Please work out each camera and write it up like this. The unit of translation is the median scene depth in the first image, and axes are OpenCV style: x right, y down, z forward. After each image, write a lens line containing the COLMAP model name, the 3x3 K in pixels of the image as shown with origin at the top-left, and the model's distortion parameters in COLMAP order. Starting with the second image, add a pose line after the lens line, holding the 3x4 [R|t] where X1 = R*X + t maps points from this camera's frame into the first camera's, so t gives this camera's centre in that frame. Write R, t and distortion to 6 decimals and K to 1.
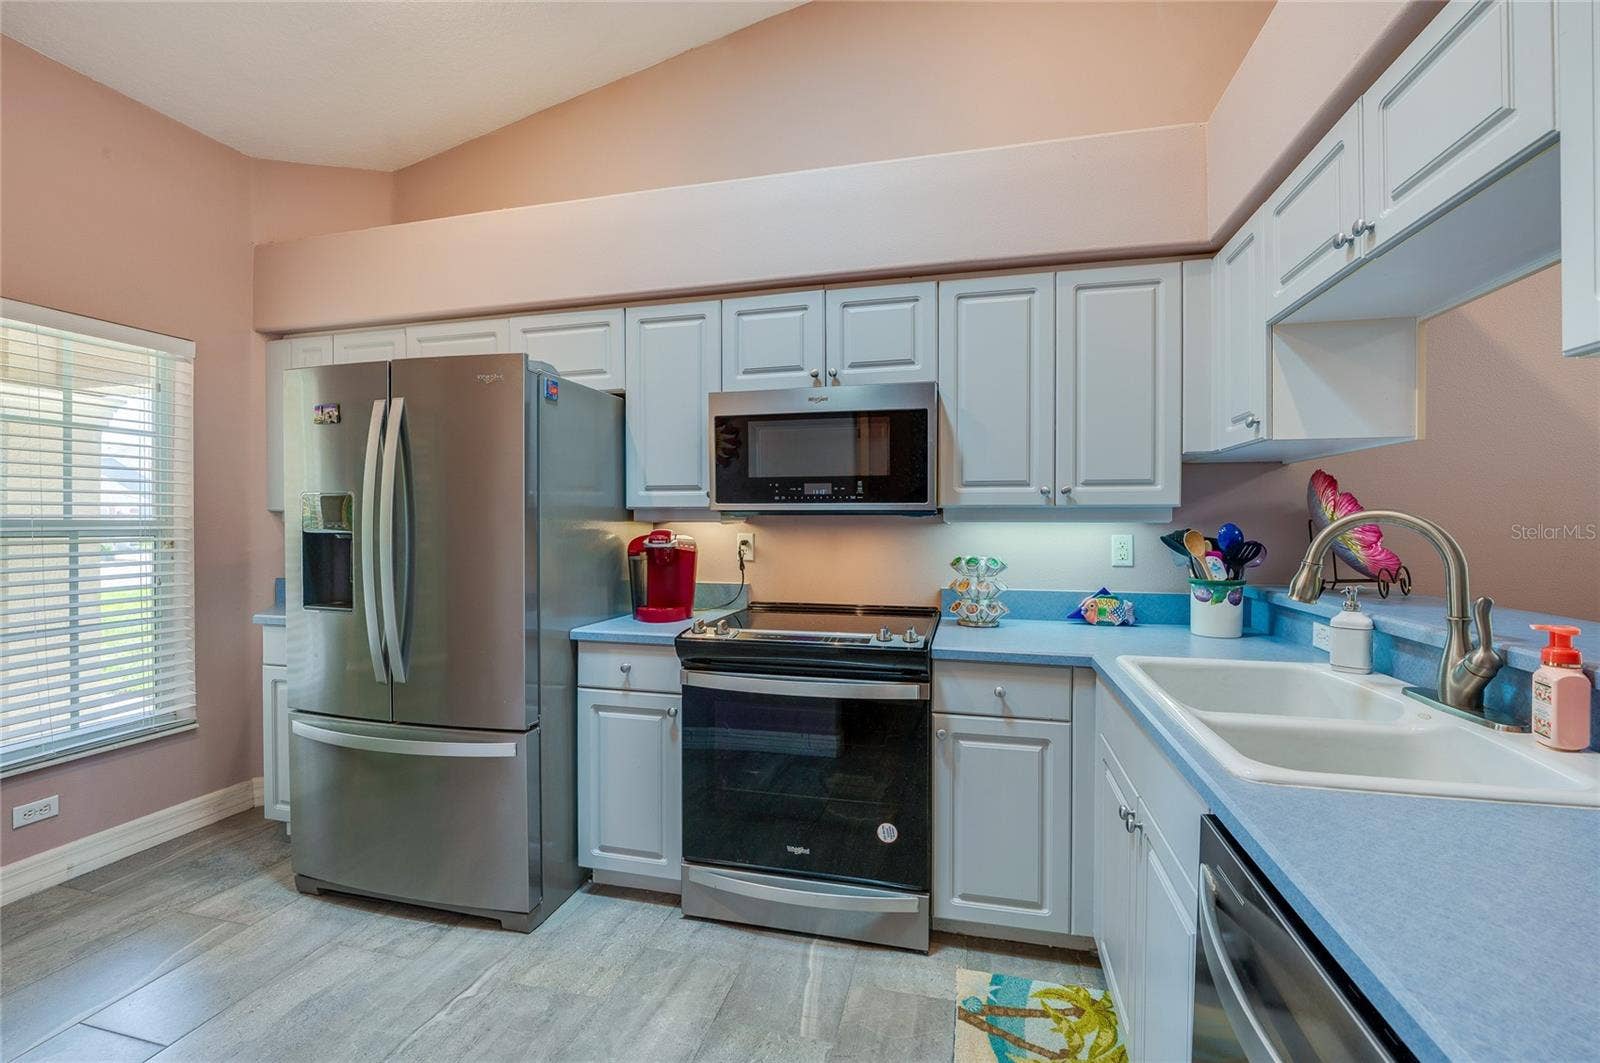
lens RADIAL K [[630.4, 0, 808.3], [0, 630.4, 527.9], [0, 0, 1]] dist [-0.014118, -0.000125]
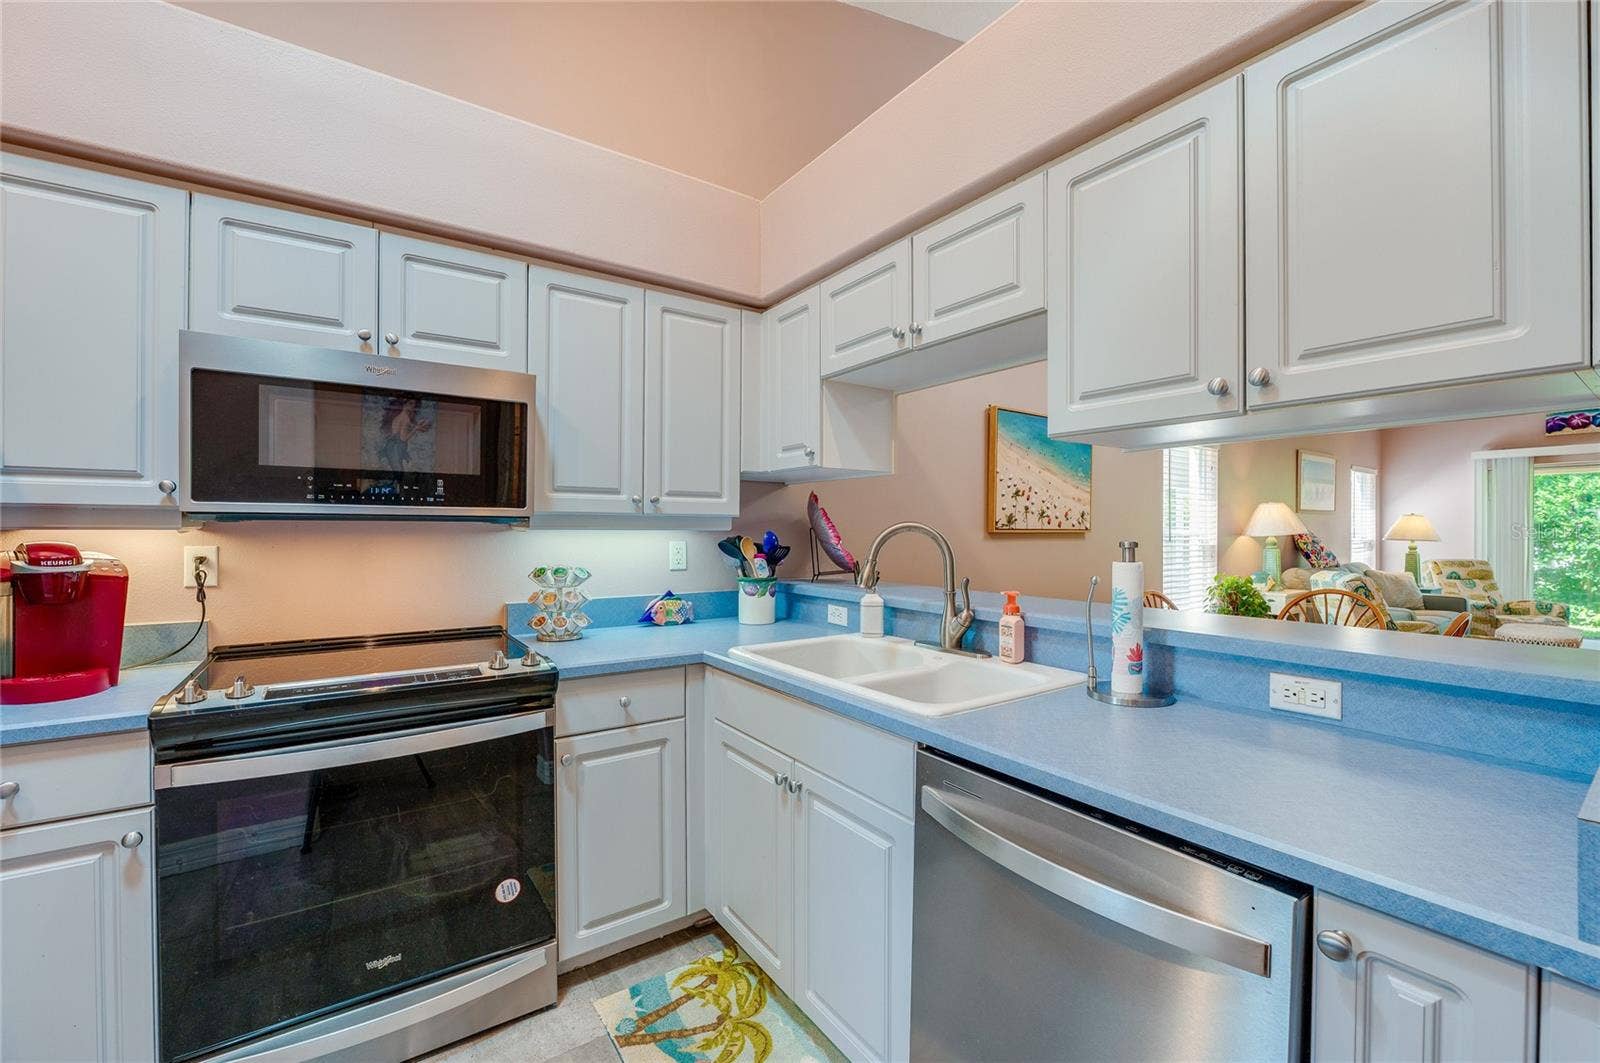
lens RADIAL K [[644.2, 0, 789.6], [0, 644.2, 532.6], [0, 0, 1]] dist [-0.013172, 0.000209]
pose [[0.678869, -0.003301, 0.734252, -0.232875], [0.005021, 0.999987, -0.000146, -0.003453], [-0.734242, 0.003785, 0.678877, 0.107942]]
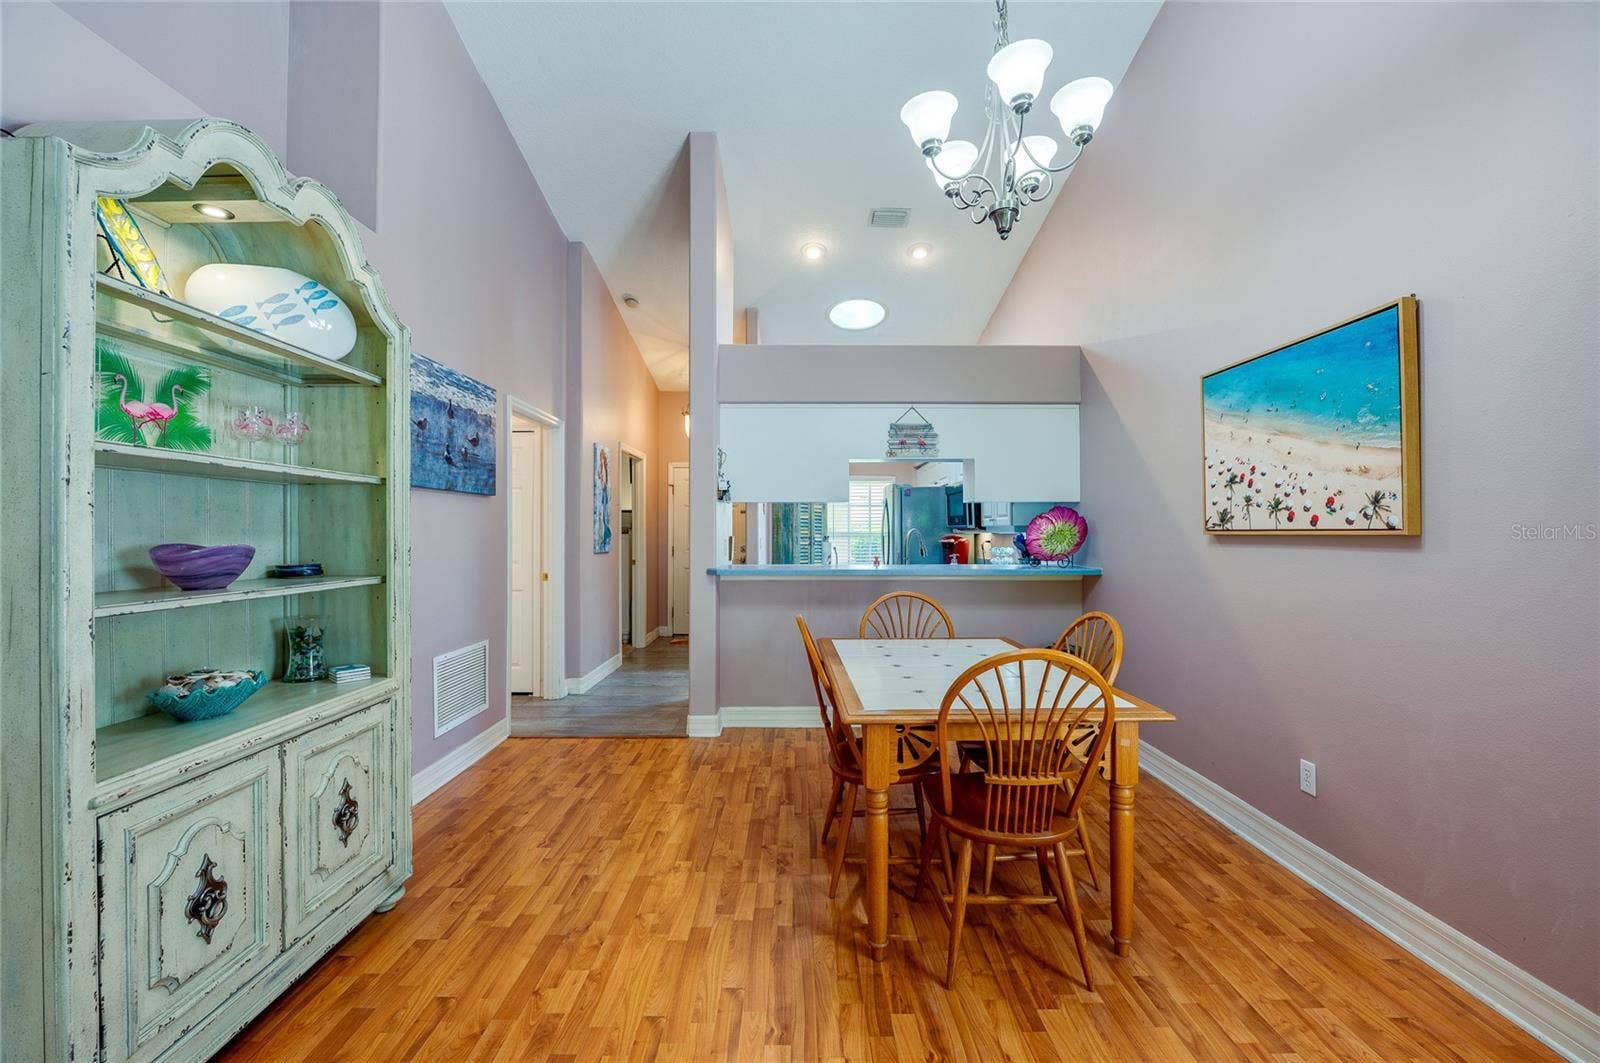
lens RADIAL K [[641.2, 0, 806.6], [0, 641.2, 533.5], [0, 0, 1]] dist [-0.014164, -0.000008]
pose [[0.235762, -0.000963, -0.971810, 2.745793], [-0.007787, 0.999966, -0.002880, 0.007818], [0.971780, 0.008246, 0.235746, -0.295669]]
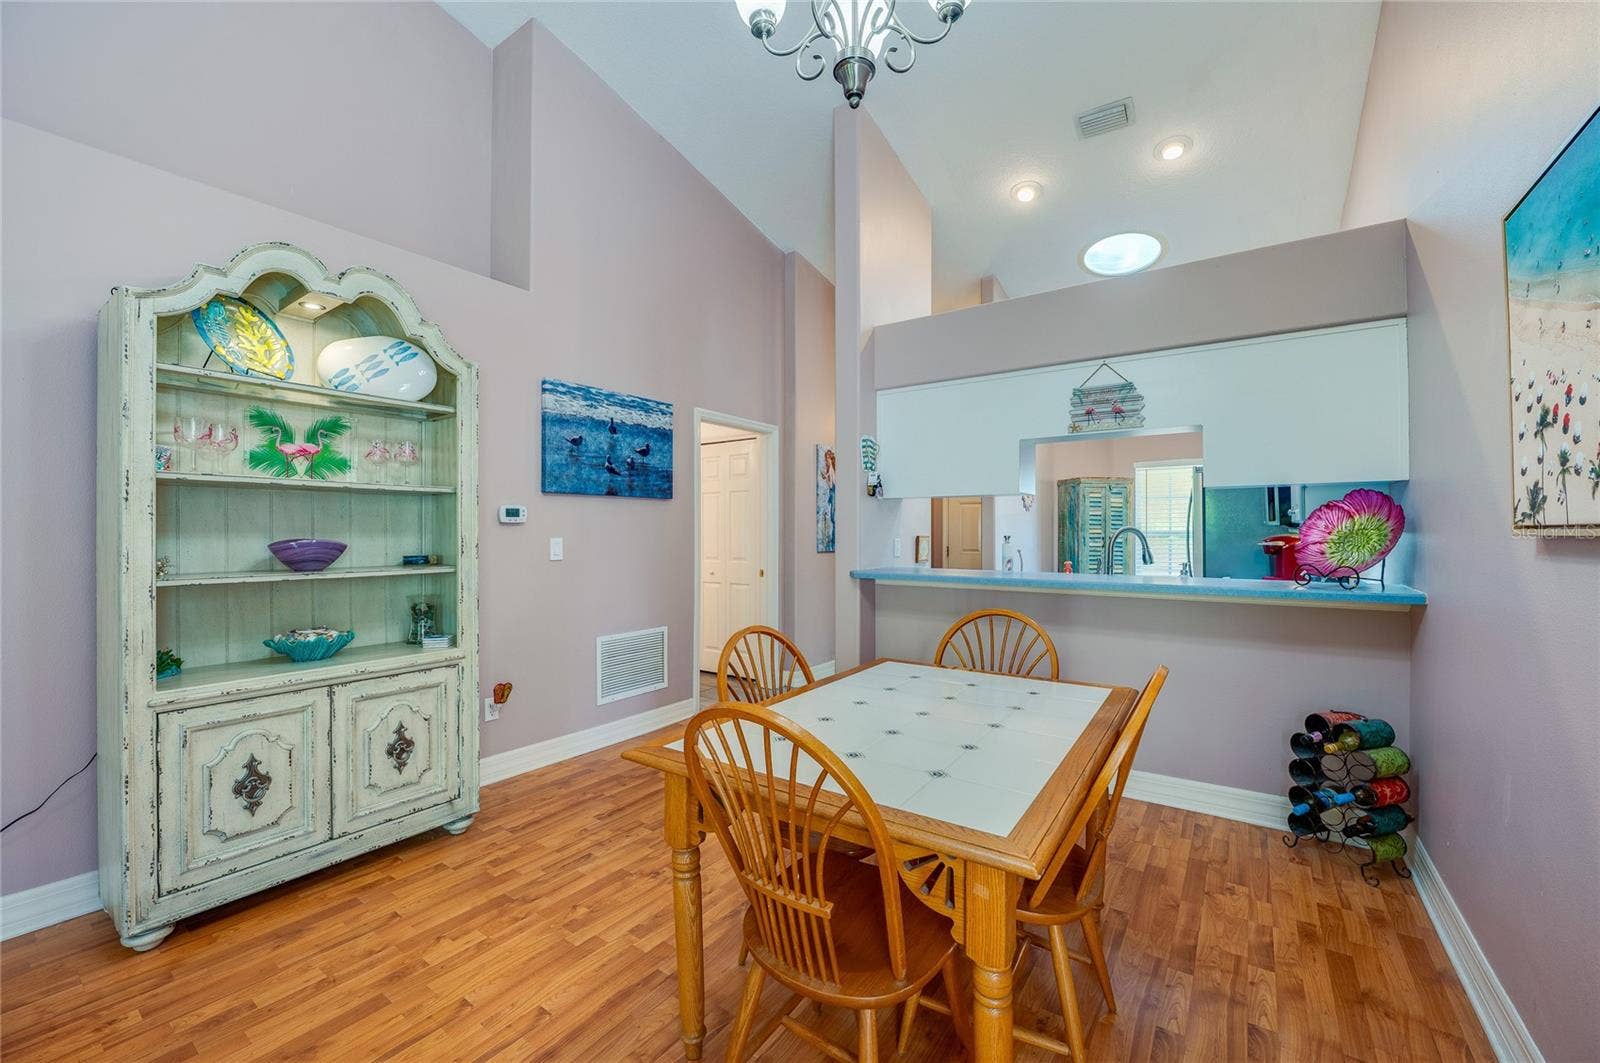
lens RADIAL K [[644.2, 0, 789.6], [0, 644.2, 532.6], [0, 0, 1]] dist [-0.013172, 0.000209]
pose [[-0.379179, -0.001646, -0.925322, 2.515537], [-0.009286, 0.999955, 0.002026, 0.001822], [0.925277, 0.009361, -0.379177, 0.449243]]
